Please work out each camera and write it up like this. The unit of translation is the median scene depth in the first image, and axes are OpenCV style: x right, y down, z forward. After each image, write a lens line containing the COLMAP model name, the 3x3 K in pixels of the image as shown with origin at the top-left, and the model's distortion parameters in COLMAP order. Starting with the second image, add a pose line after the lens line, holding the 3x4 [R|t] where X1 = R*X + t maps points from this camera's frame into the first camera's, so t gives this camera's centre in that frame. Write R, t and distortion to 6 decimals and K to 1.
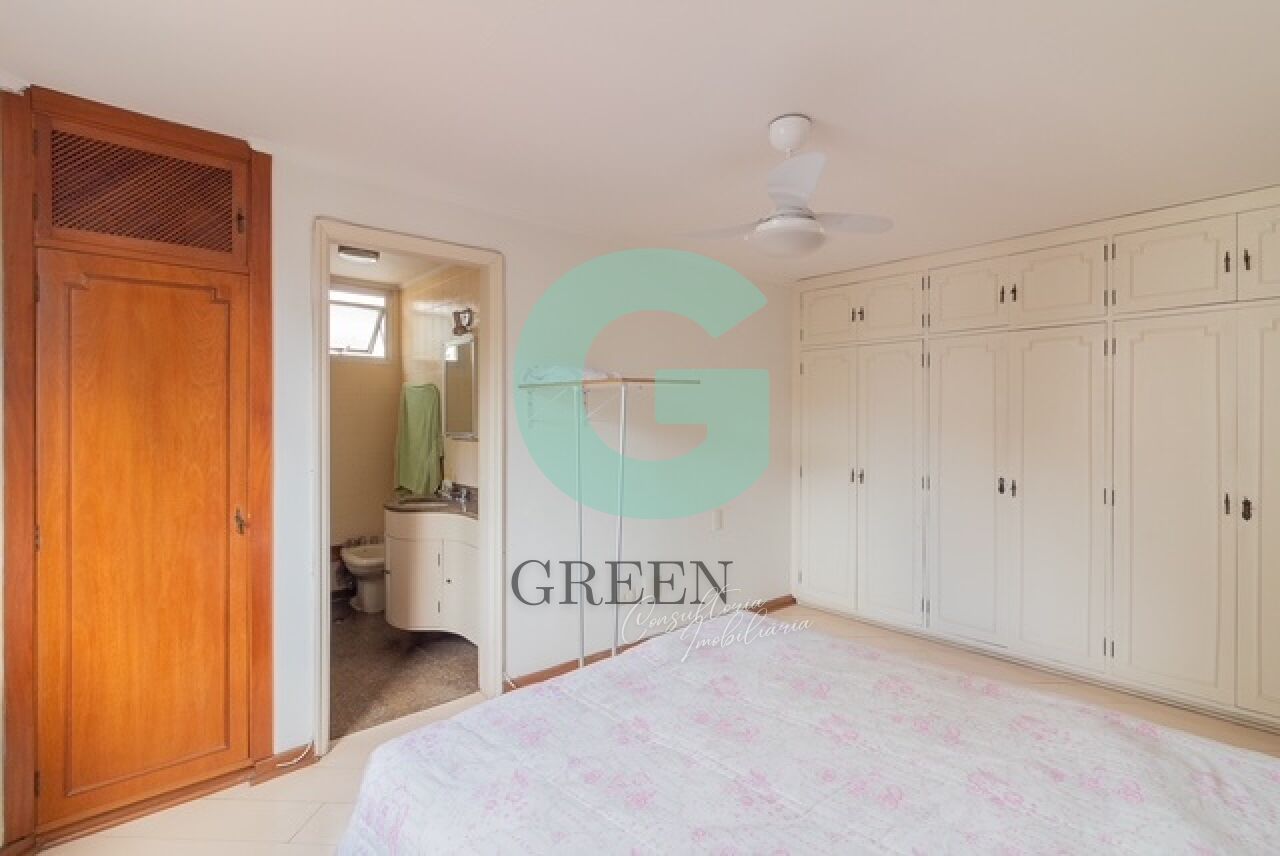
lens RADIAL K [[591.7, 0, 646.7], [0, 591.7, 425.7], [0, 0, 1]] dist [-0.011694, 0.000270]
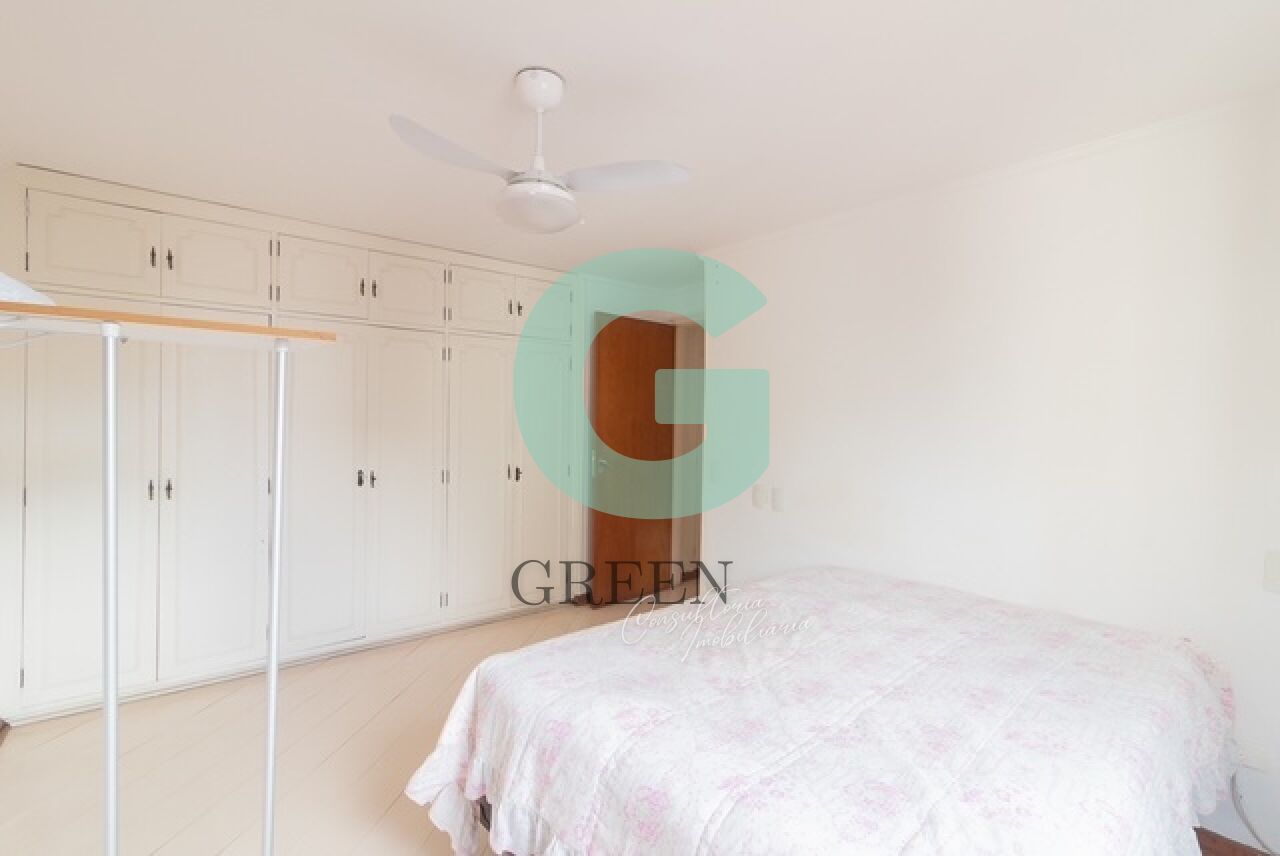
lens RADIAL K [[599.8, 0, 638.8], [0, 599.8, 423.1], [0, 0, 1]] dist [-0.000124, -0.000068]
pose [[0.037601, -0.013663, 0.999199, -0.427018], [-0.008780, 0.999863, 0.014003, -0.011174], [-0.999254, -0.009300, 0.037476, 0.526119]]
